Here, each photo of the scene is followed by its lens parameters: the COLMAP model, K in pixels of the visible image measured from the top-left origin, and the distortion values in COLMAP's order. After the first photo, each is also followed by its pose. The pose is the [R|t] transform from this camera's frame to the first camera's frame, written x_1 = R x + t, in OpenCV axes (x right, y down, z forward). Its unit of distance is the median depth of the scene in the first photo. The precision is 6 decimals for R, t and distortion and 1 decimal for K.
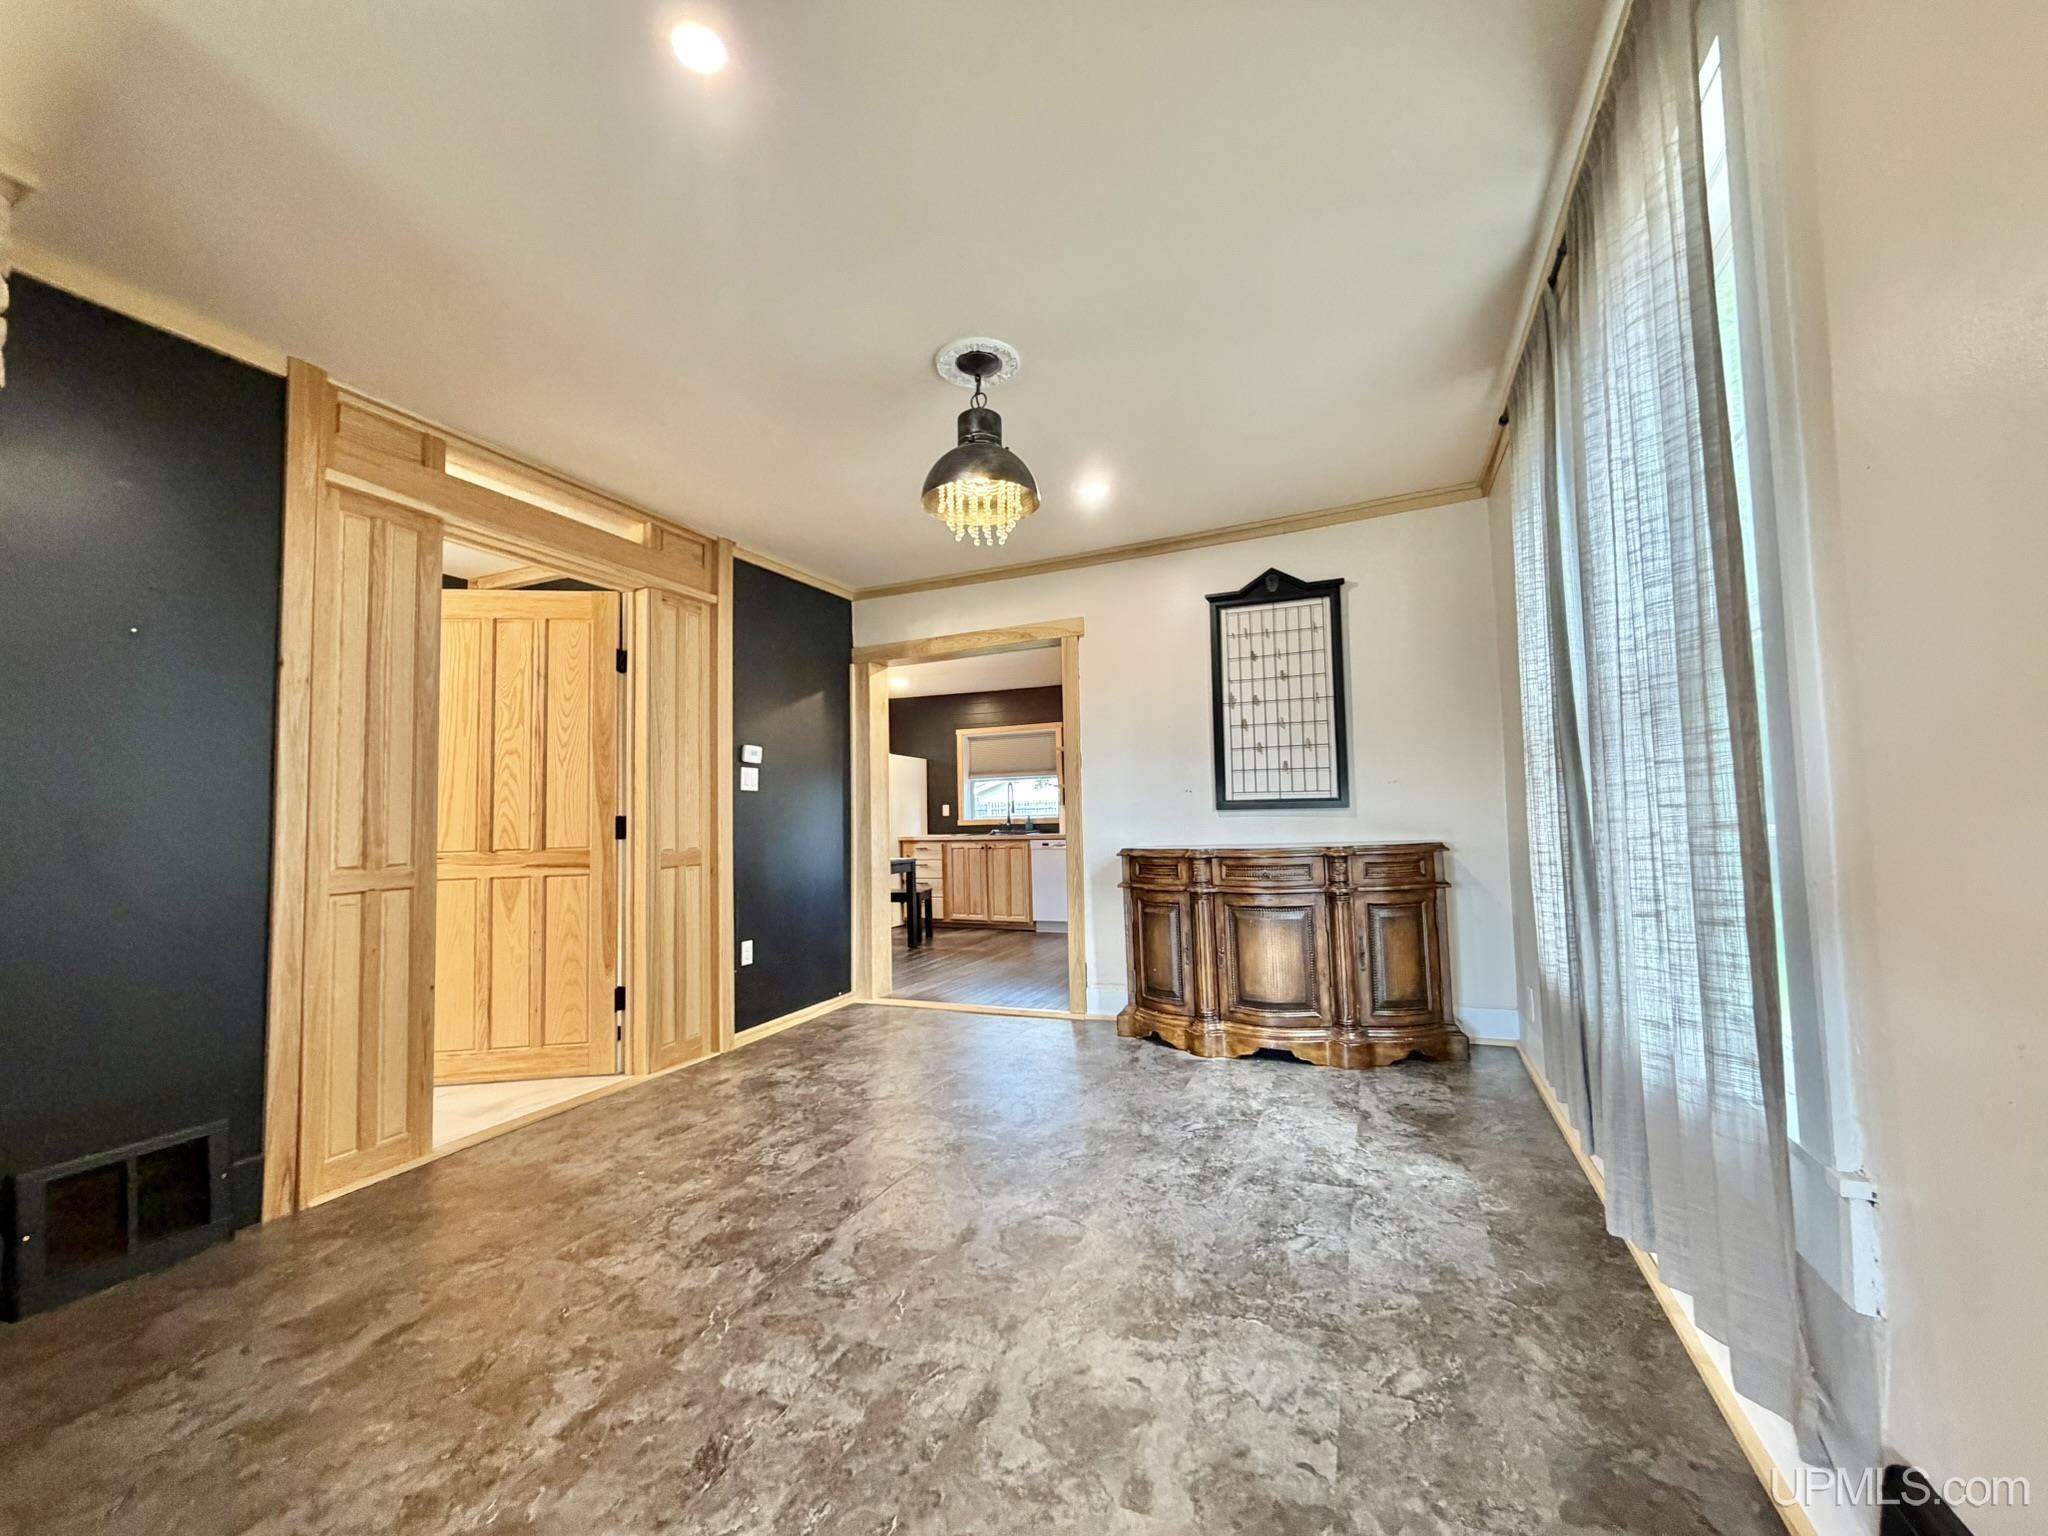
lens RADIAL K [[815.1, 0, 1020.6], [0, 815.1, 768.6], [0, 0, 1]] dist [-0.001915, 0.000151]
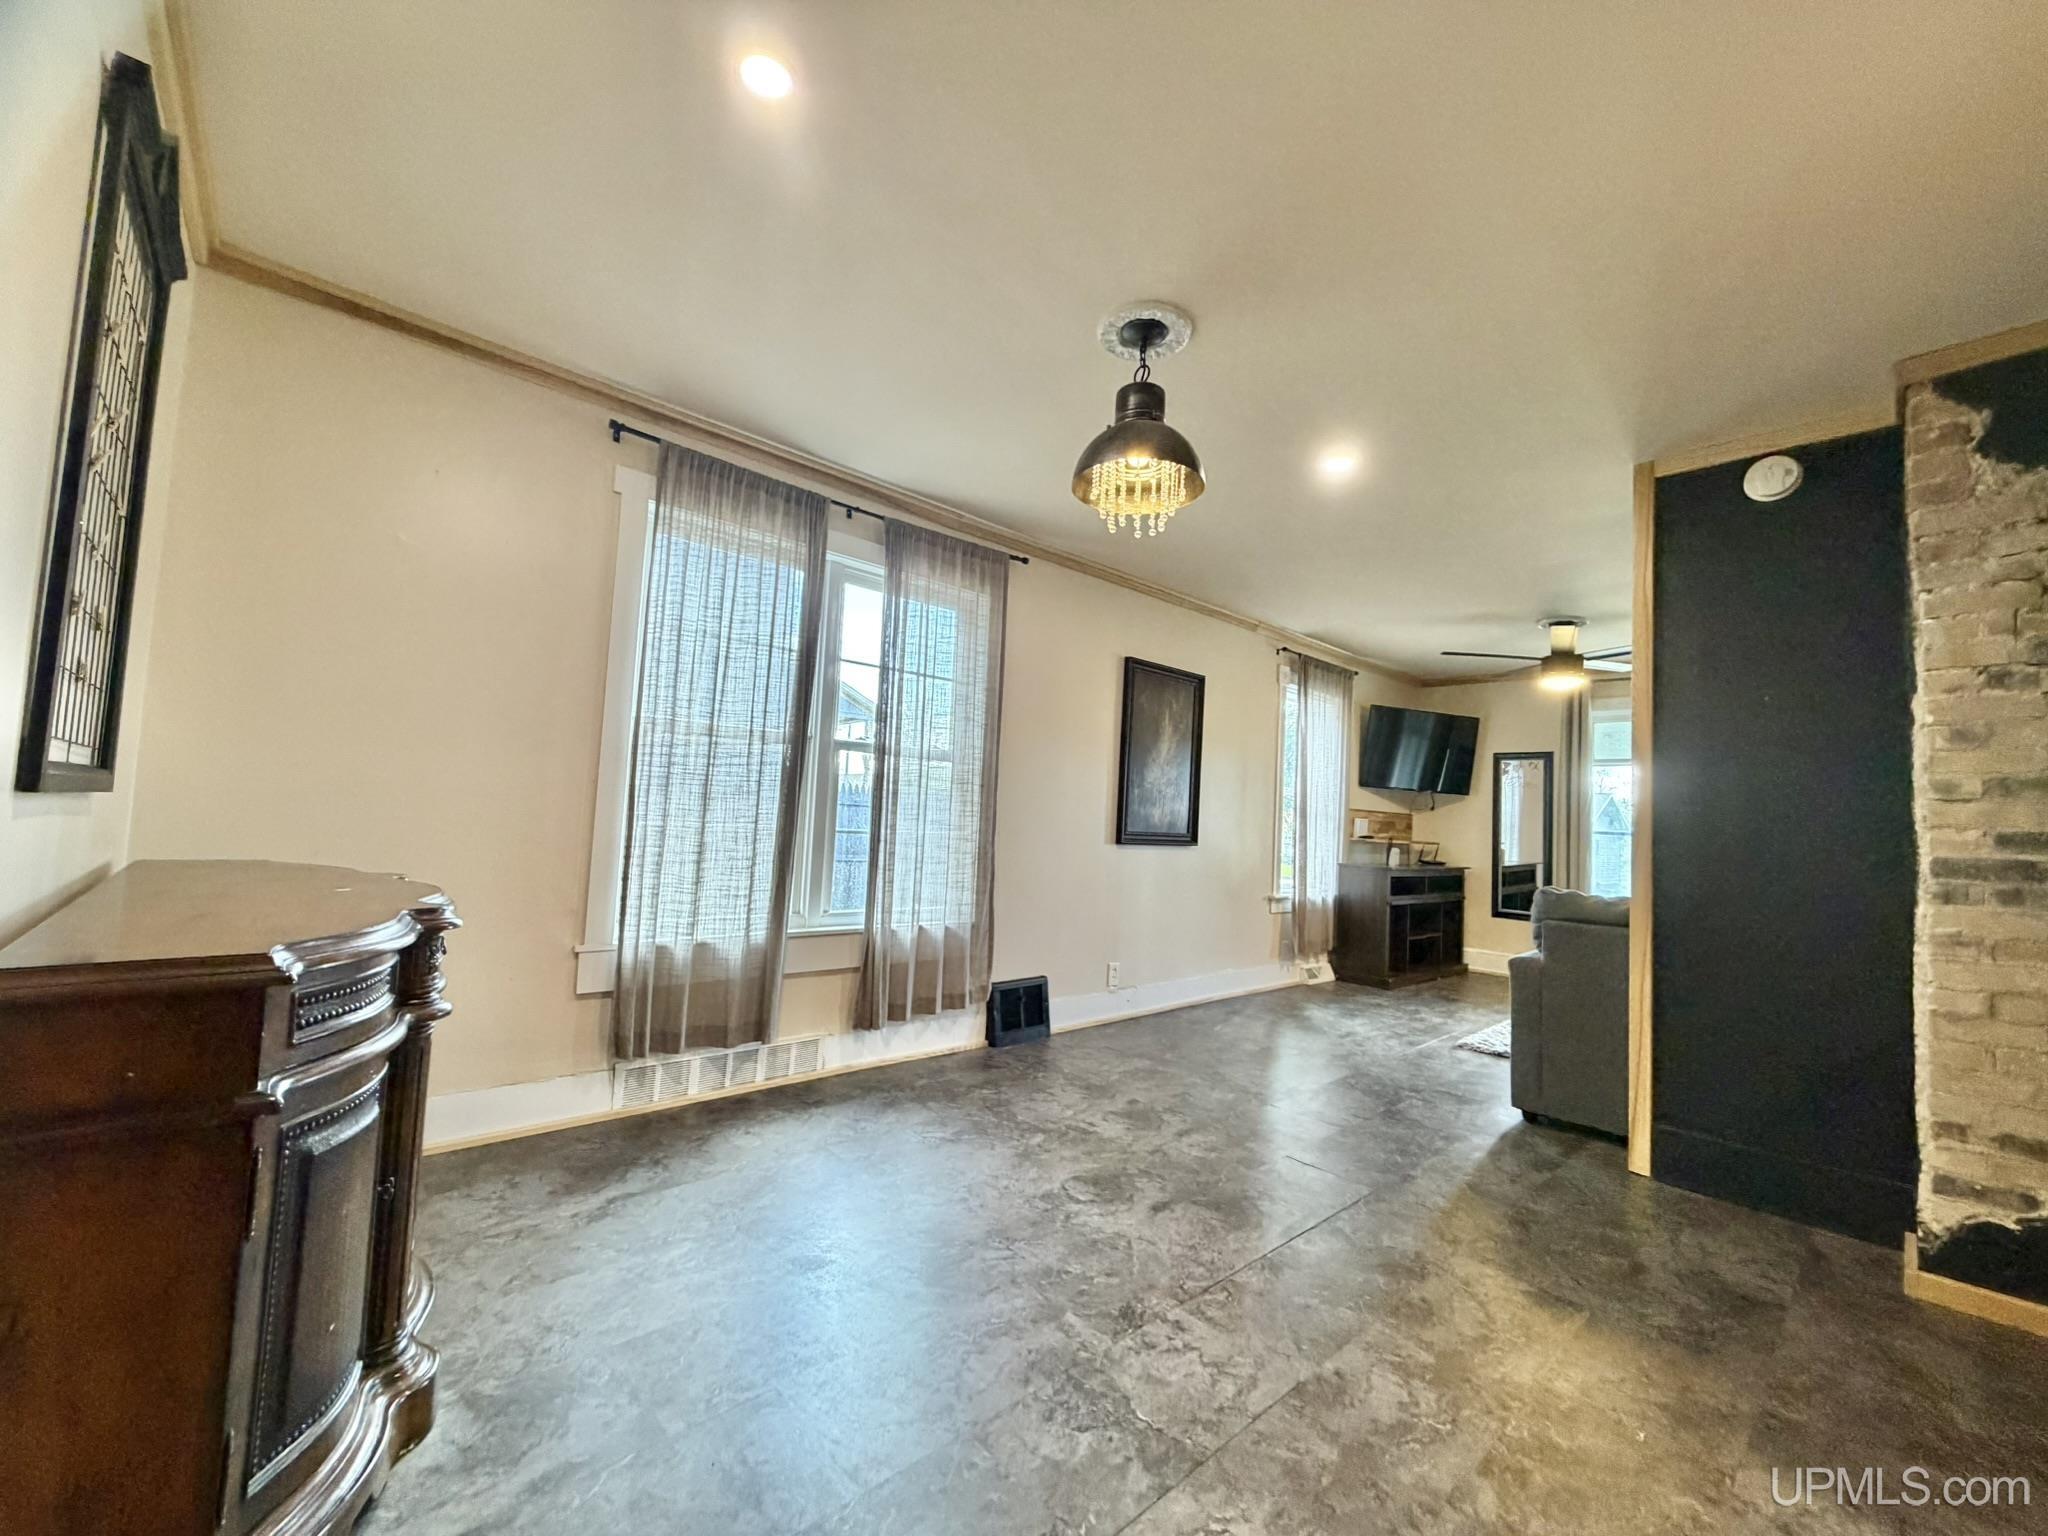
lens RADIAL K [[815.1, 0, 1020.6], [0, 815.1, 768.6], [0, 0, 1]] dist [-0.001915, 0.000151]
pose [[-0.912282, 0.005482, 0.409525, -0.193238], [-0.049111, 0.991231, -0.122672, 0.063861], [-0.406606, -0.132024, -0.904014, 1.189232]]
